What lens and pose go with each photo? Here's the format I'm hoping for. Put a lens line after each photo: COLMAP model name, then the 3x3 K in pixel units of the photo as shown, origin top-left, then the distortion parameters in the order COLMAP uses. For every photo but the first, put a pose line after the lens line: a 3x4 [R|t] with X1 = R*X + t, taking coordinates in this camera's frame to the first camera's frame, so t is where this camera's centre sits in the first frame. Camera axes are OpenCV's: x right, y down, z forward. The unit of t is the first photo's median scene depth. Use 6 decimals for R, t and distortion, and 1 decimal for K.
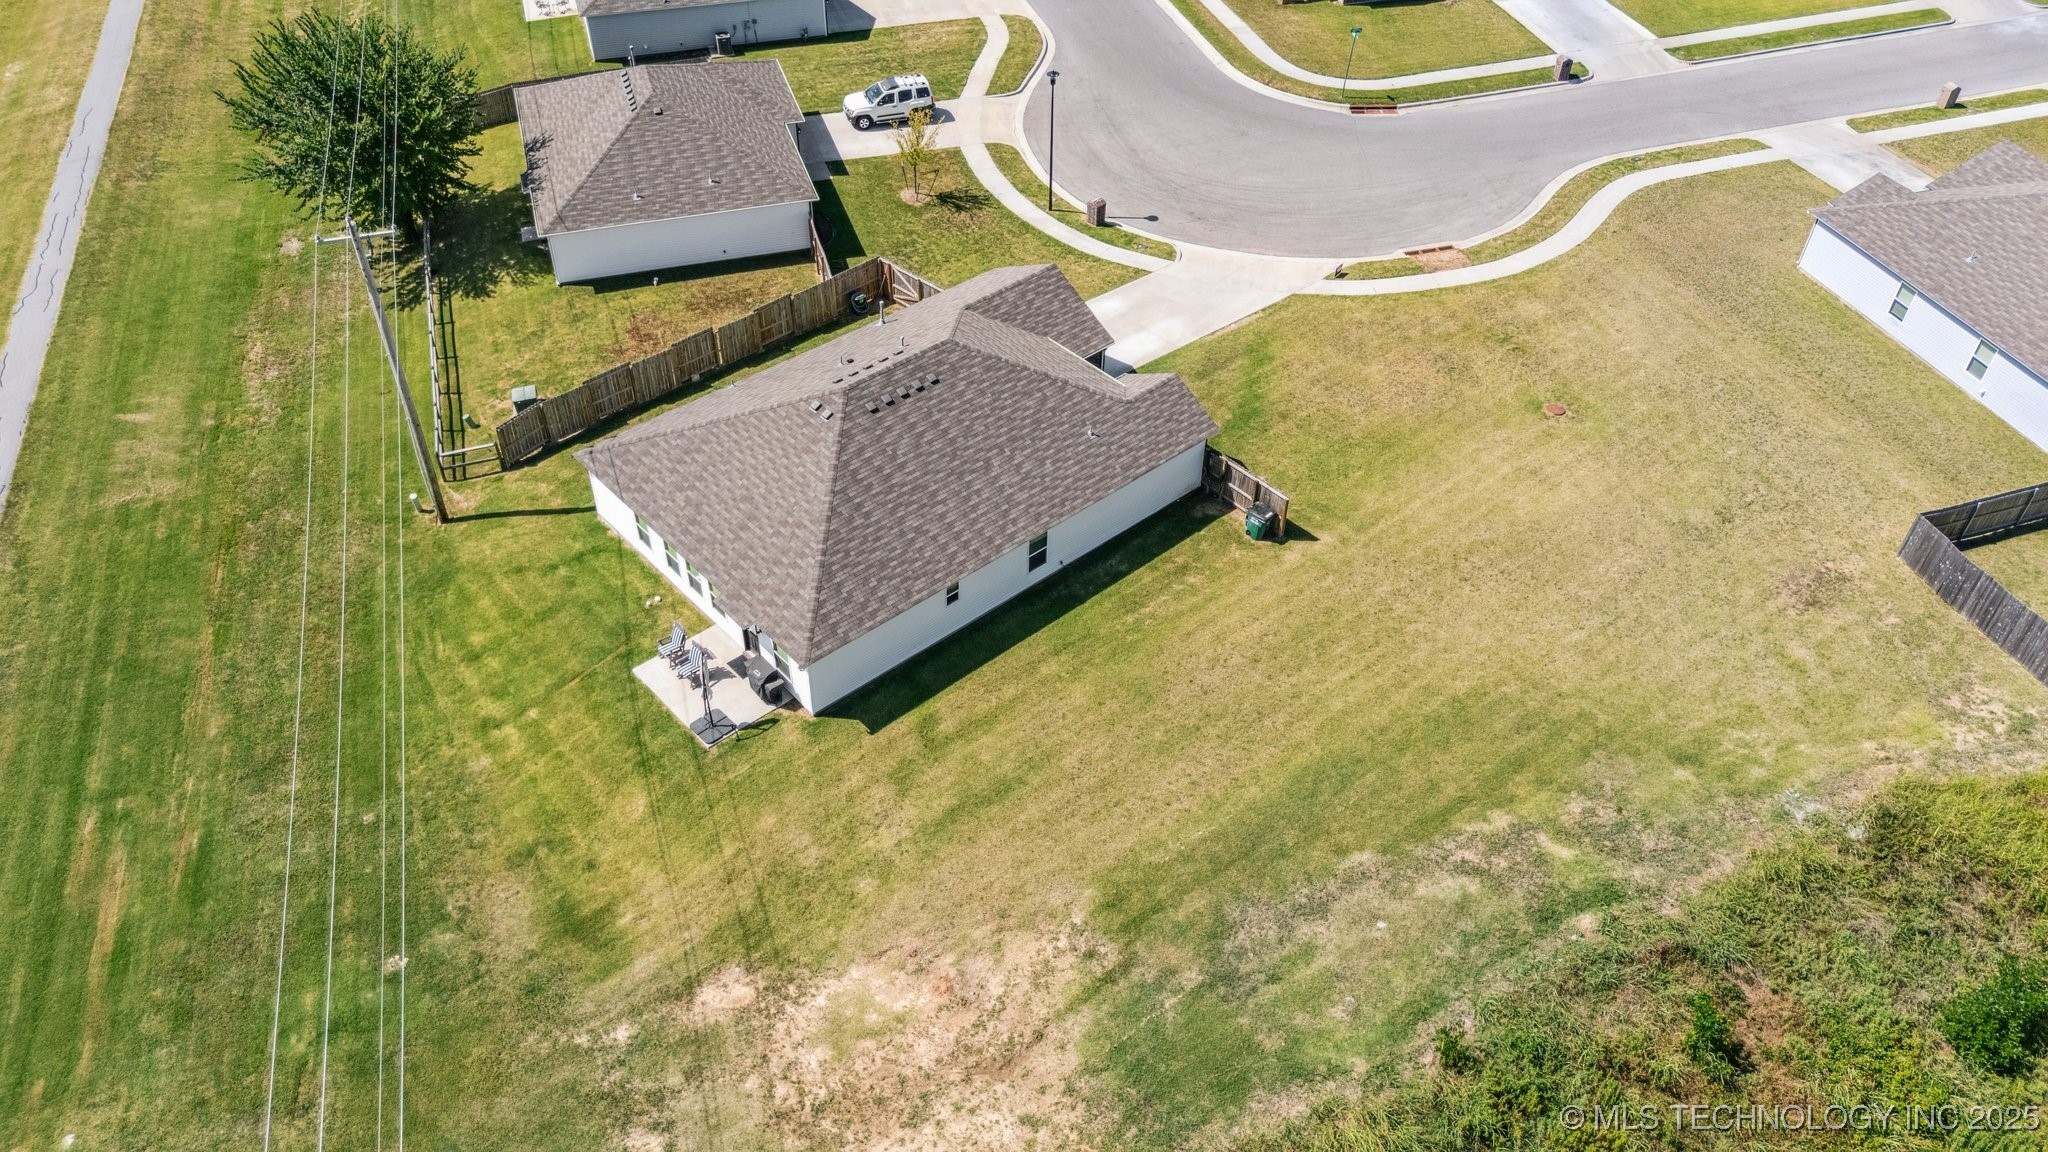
lens RADIAL K [[1500.9, 0, 1016.4], [0, 1500.9, 581.7], [0, 0, 1]] dist [0.057645, -0.040274]
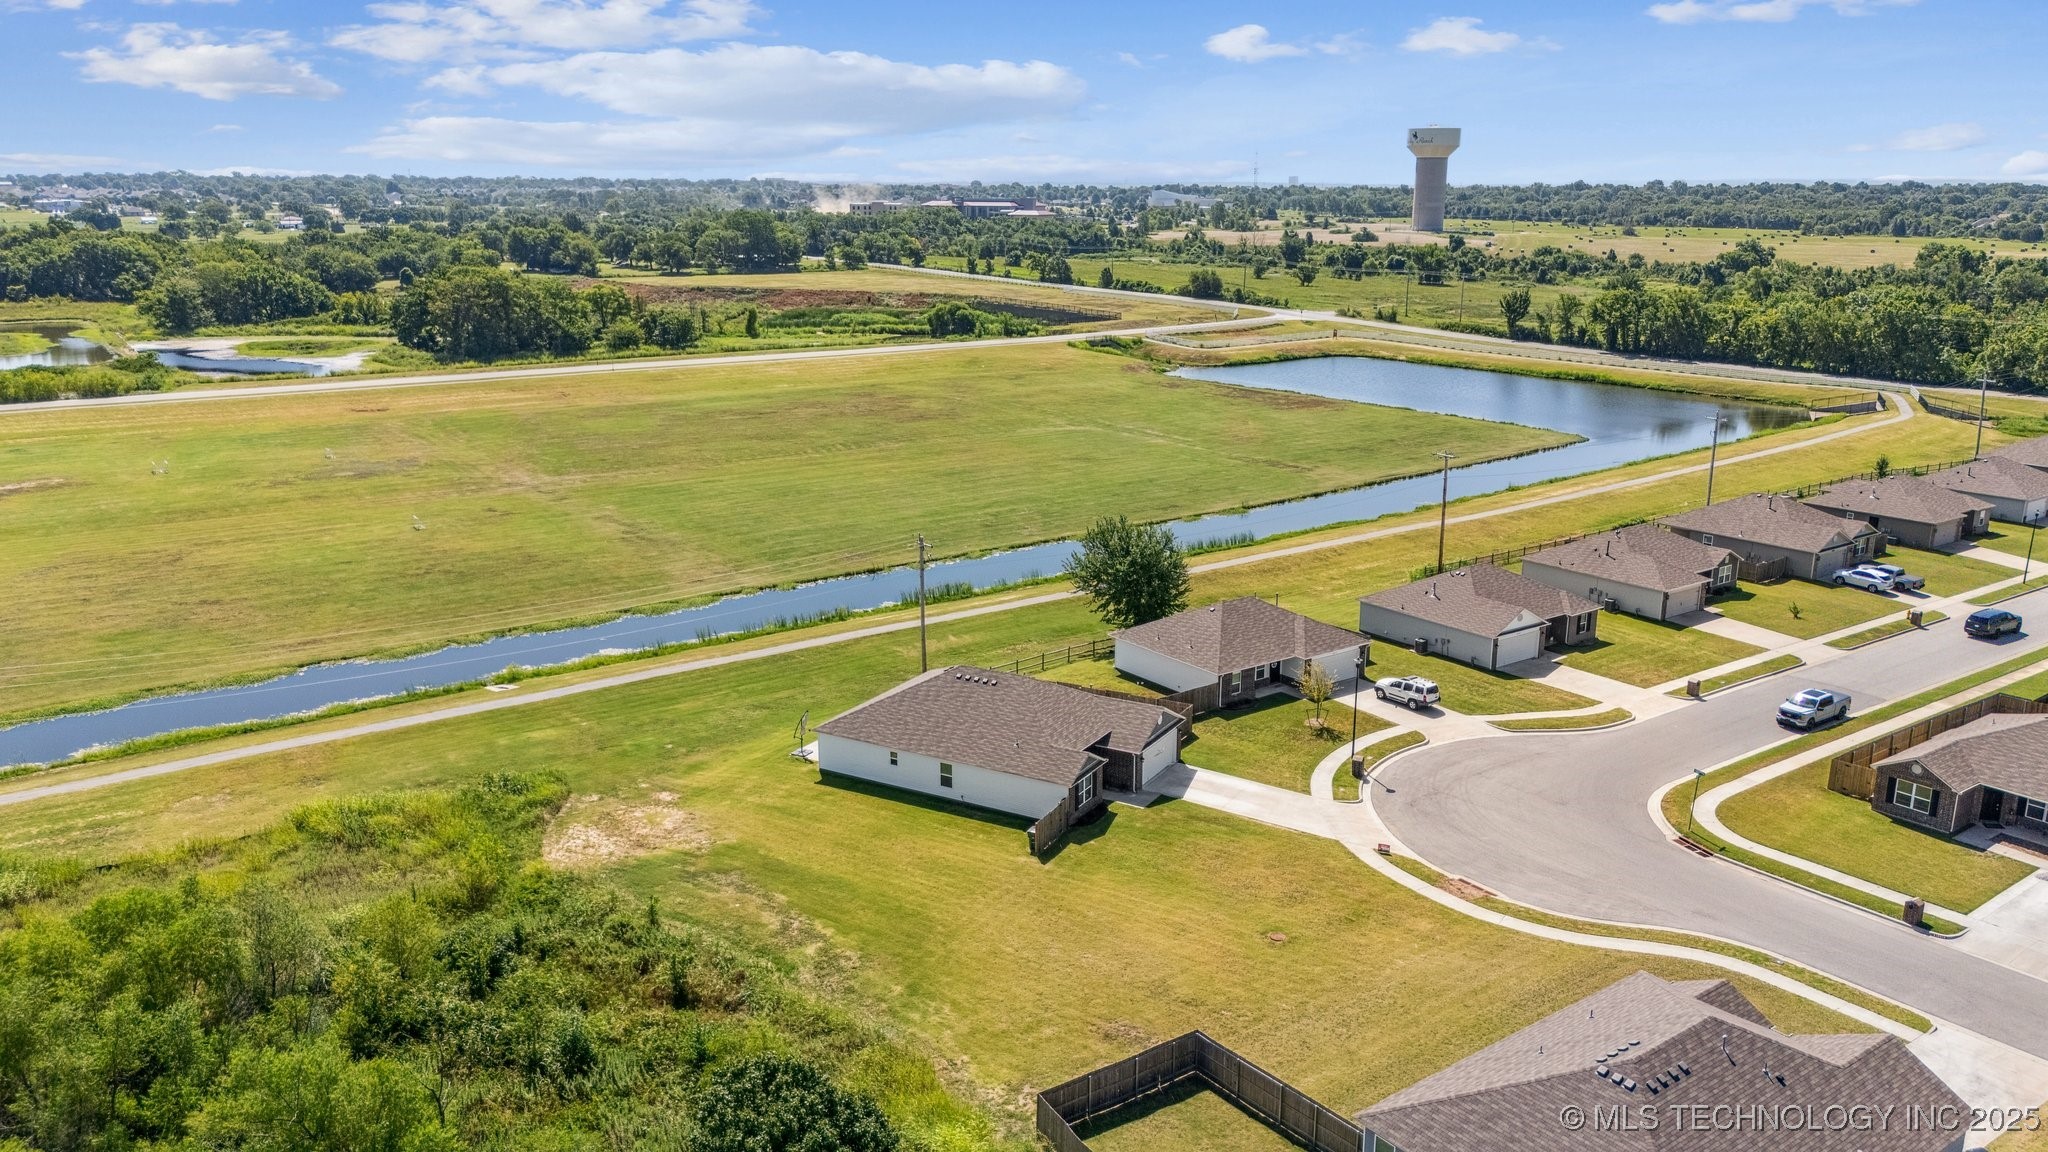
lens RADIAL K [[1500.9, 0, 1015.1], [0, 1500.9, 566.5], [0, 0, 1]] dist [0.057645, -0.040274]
pose [[0.321810, 0.222377, -0.920319, 1.315544], [-0.636381, 0.770518, -0.036345, -0.161239], [0.701040, 0.597369, 0.389477, 0.185420]]
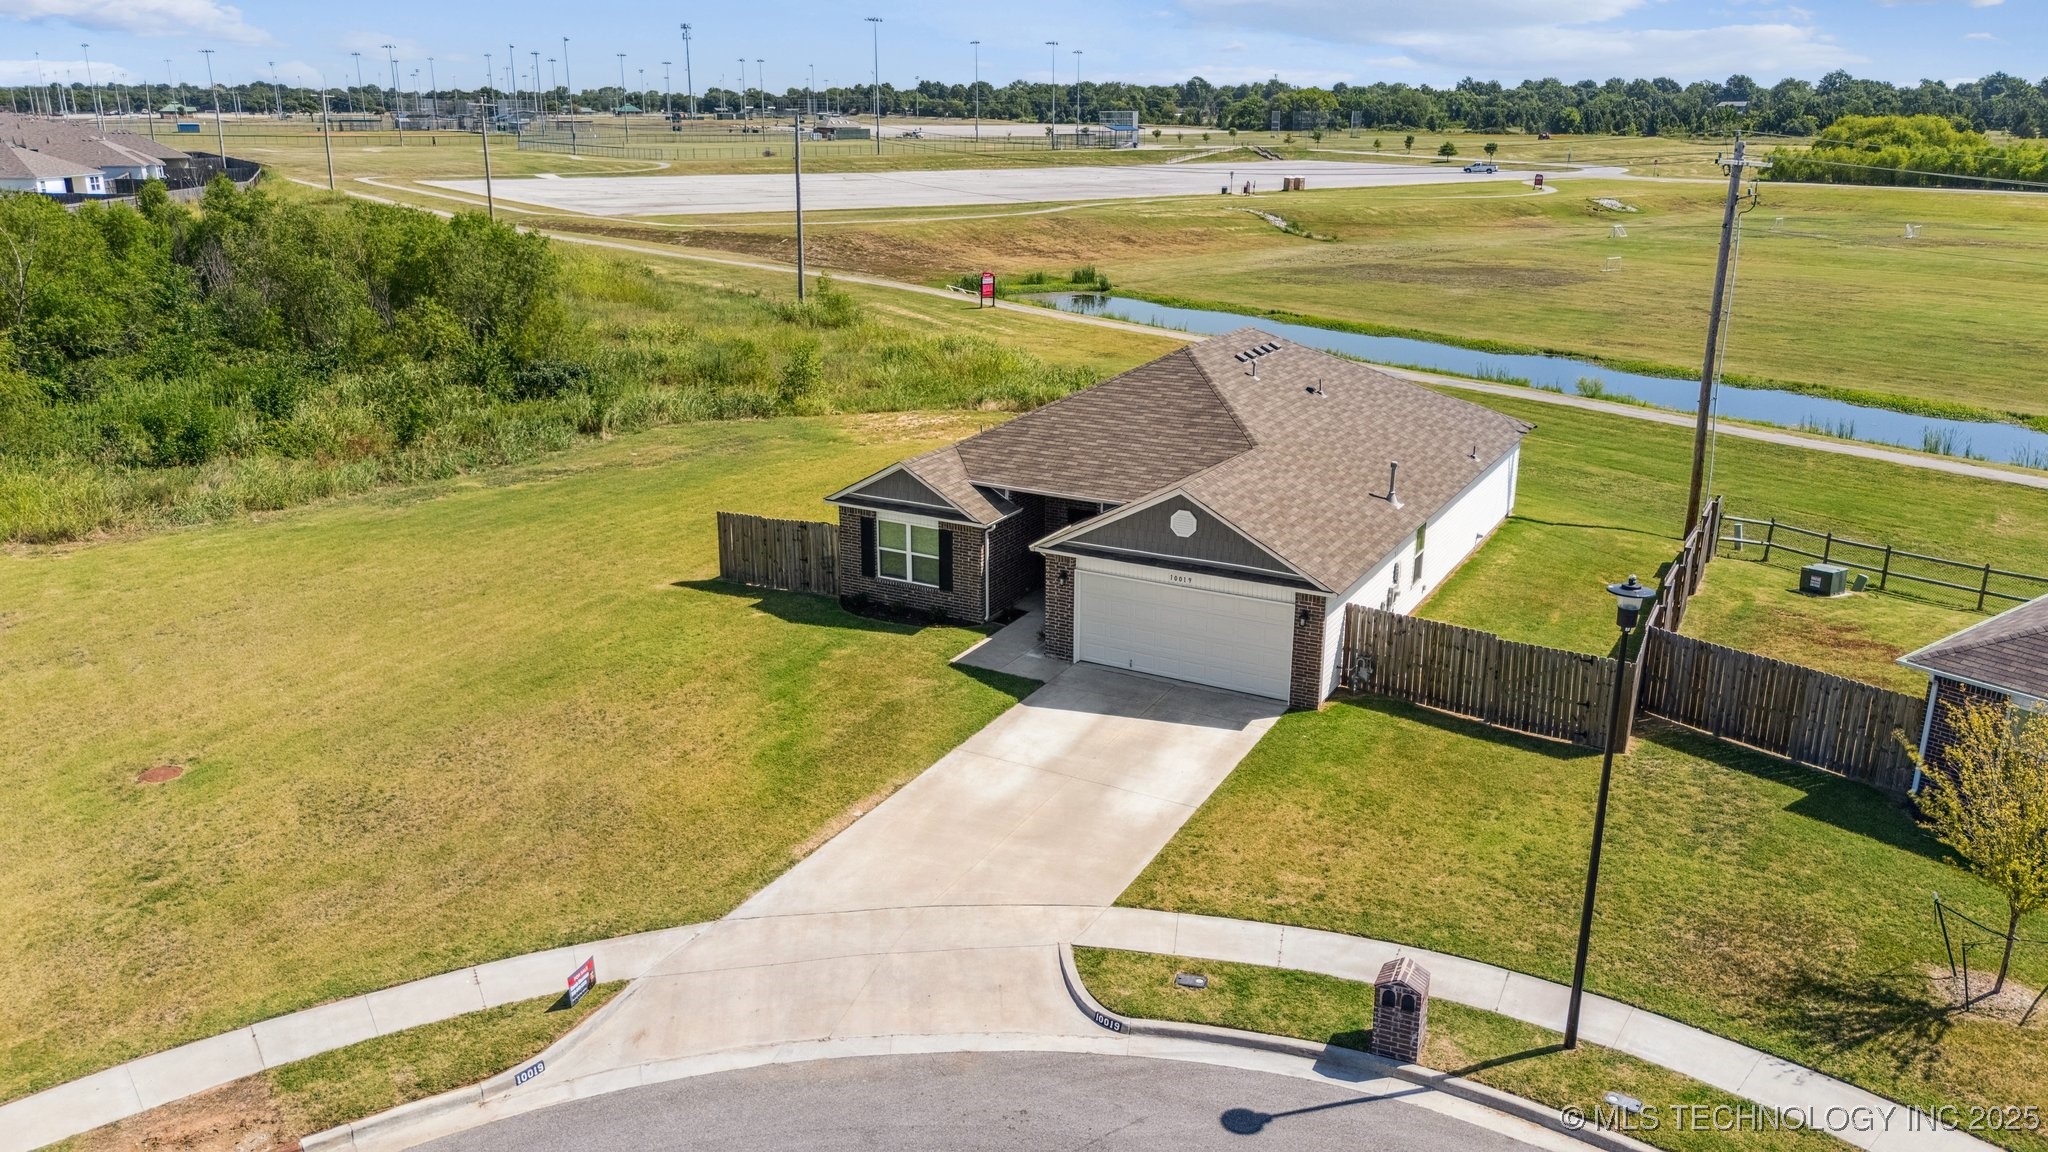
lens RADIAL K [[1500.9, 0, 1017.2], [0, 1500.9, 575.7], [0, 0, 1]] dist [0.057645, -0.040274]
pose [[-0.942128, 0.091512, -0.322523, 0.243411], [-0.232173, 0.515901, 0.824586, -0.595345], [0.241850, 0.851746, -0.464798, 1.203661]]
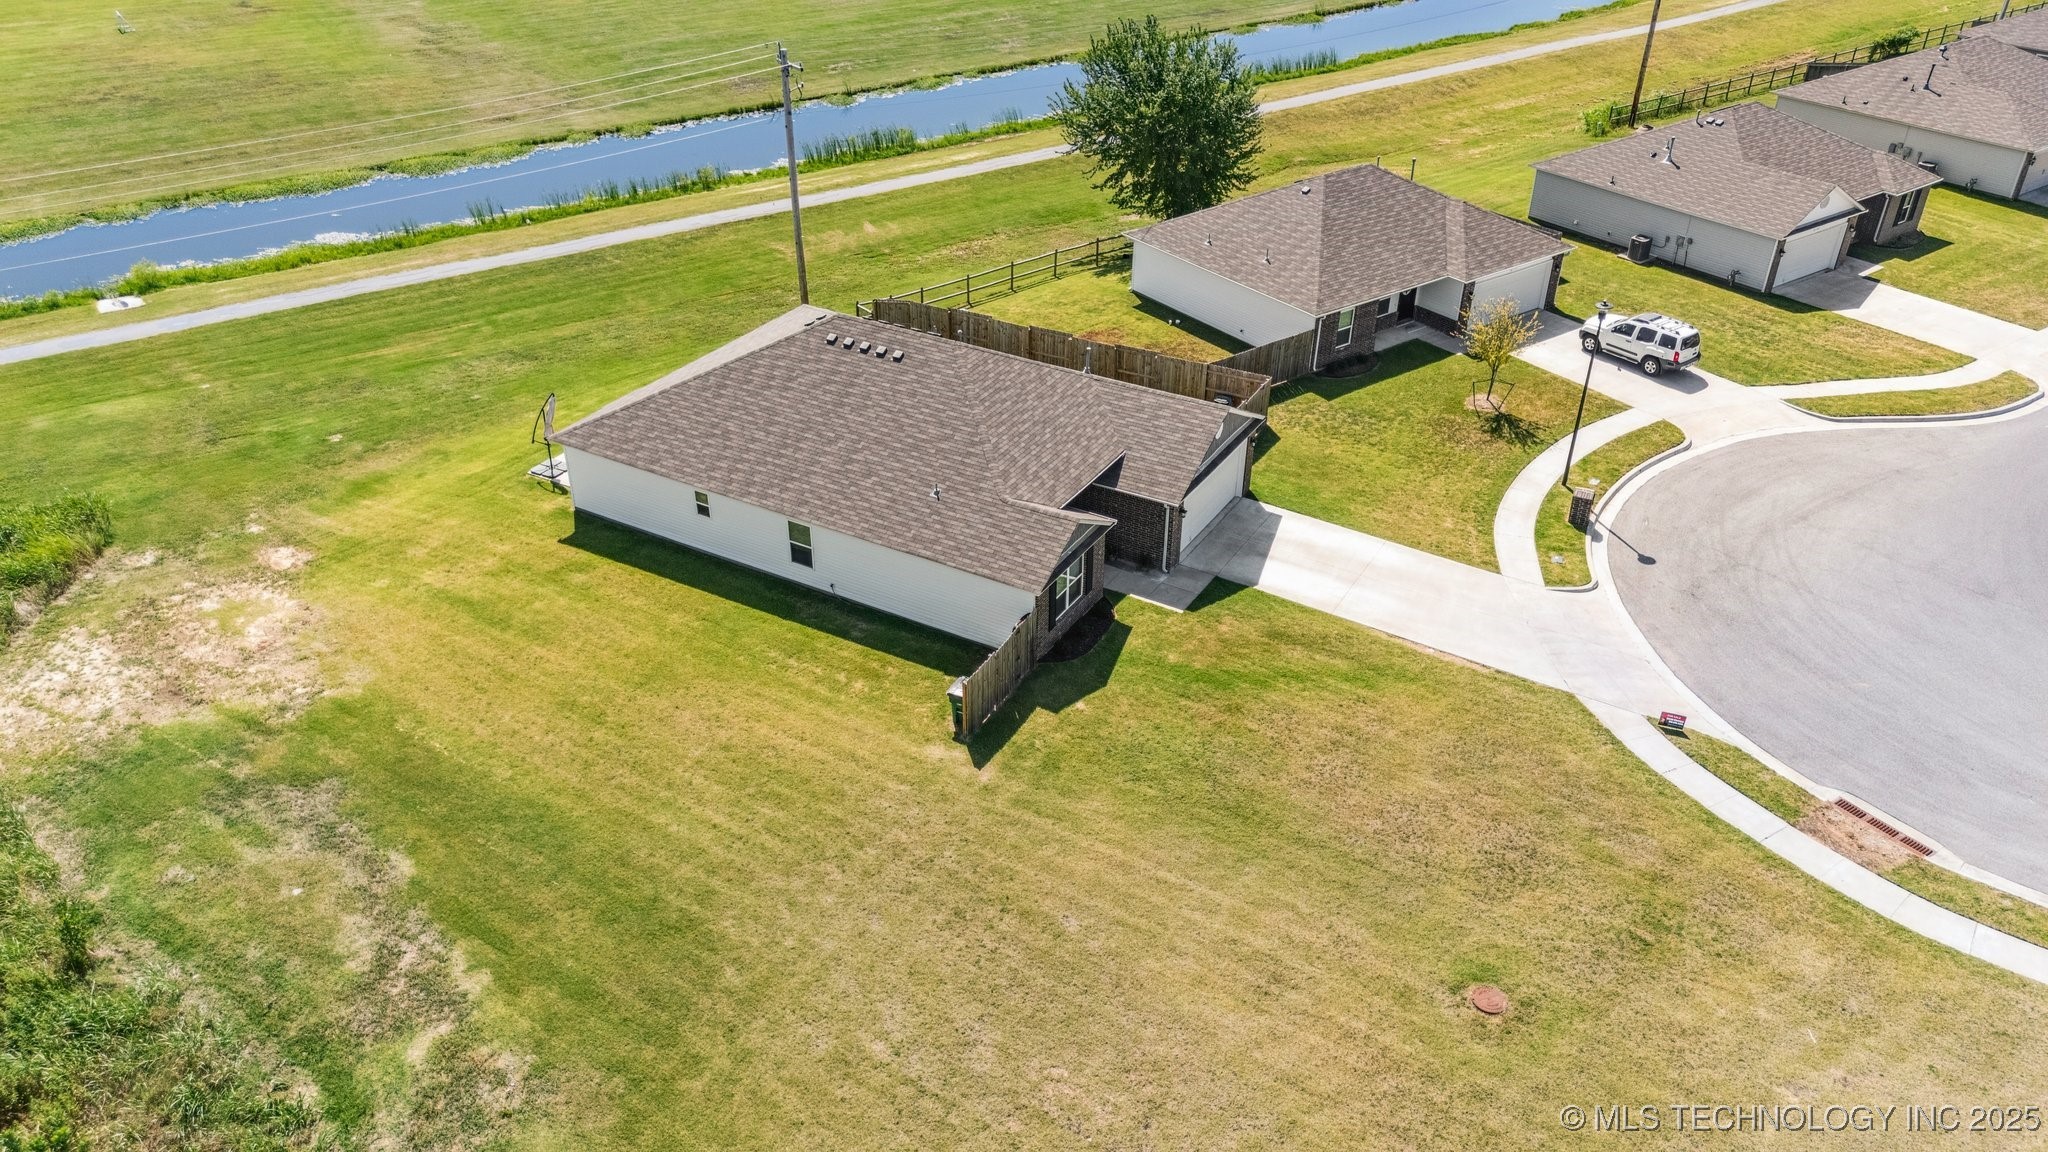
lens RADIAL K [[1500.9, 0, 1019.0], [0, 1500.9, 582.5], [0, 0, 1]] dist [0.057645, -0.040274]
pose [[0.319553, 0.497527, -0.806444, 0.650831], [-0.642652, 0.739213, 0.201399, -0.220622], [0.696336, 0.453906, 0.555955, 0.493885]]
